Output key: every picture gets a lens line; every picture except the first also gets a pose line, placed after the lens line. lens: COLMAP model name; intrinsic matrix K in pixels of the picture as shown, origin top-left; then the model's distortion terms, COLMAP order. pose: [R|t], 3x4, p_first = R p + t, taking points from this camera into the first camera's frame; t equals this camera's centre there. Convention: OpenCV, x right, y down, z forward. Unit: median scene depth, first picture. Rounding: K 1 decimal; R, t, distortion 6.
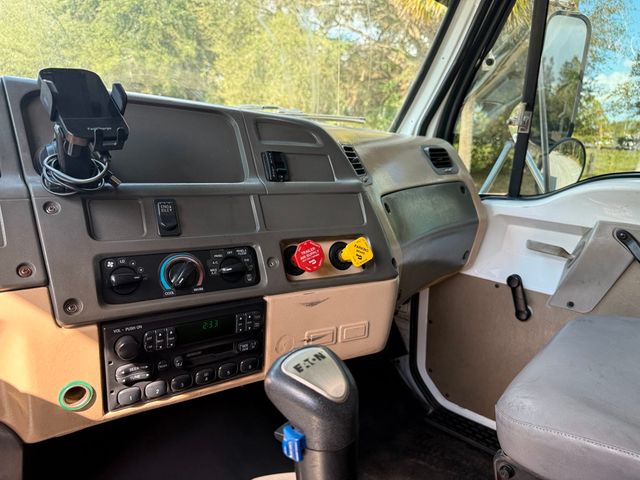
lens RADIAL K [[457.7, 0, 319.9], [0, 457.7, 244.2], [0, 0, 1]] dist [0.046021, -0.078017]
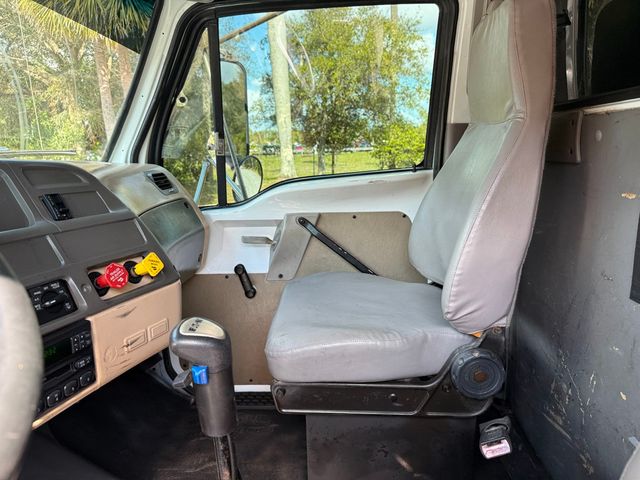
lens RADIAL K [[448.3, 0, 315.7], [0, 448.3, 245.1], [0, 0, 1]] dist [0.101592, -0.151699]
pose [[0.775186, -0.191662, 0.601958, -0.165243], [0.206926, 0.977335, 0.044708, 0.000899], [-0.596883, 0.089904, 0.797276, -0.145190]]
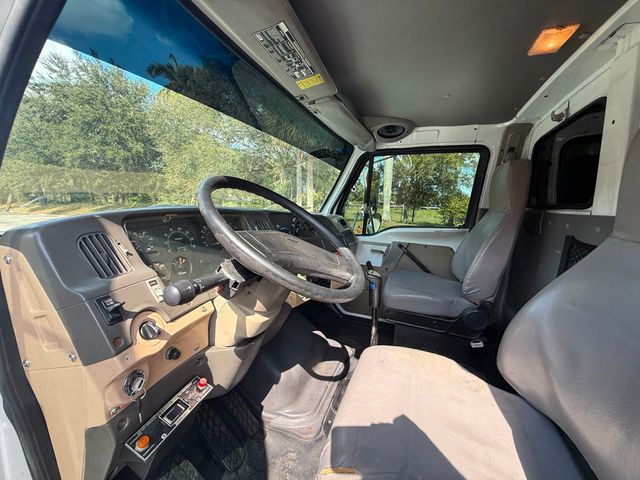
lens RADIAL K [[253.6, 0, 320.0], [0, 253.6, 240.0], [0, 0, 1]] dist [0.000809, -0.000159]
pose [[0.934228, -0.051113, 0.352994, -0.442573], [0.077489, 0.995126, -0.060989, 0.006583], [-0.348156, 0.084330, 0.933636, -0.424364]]
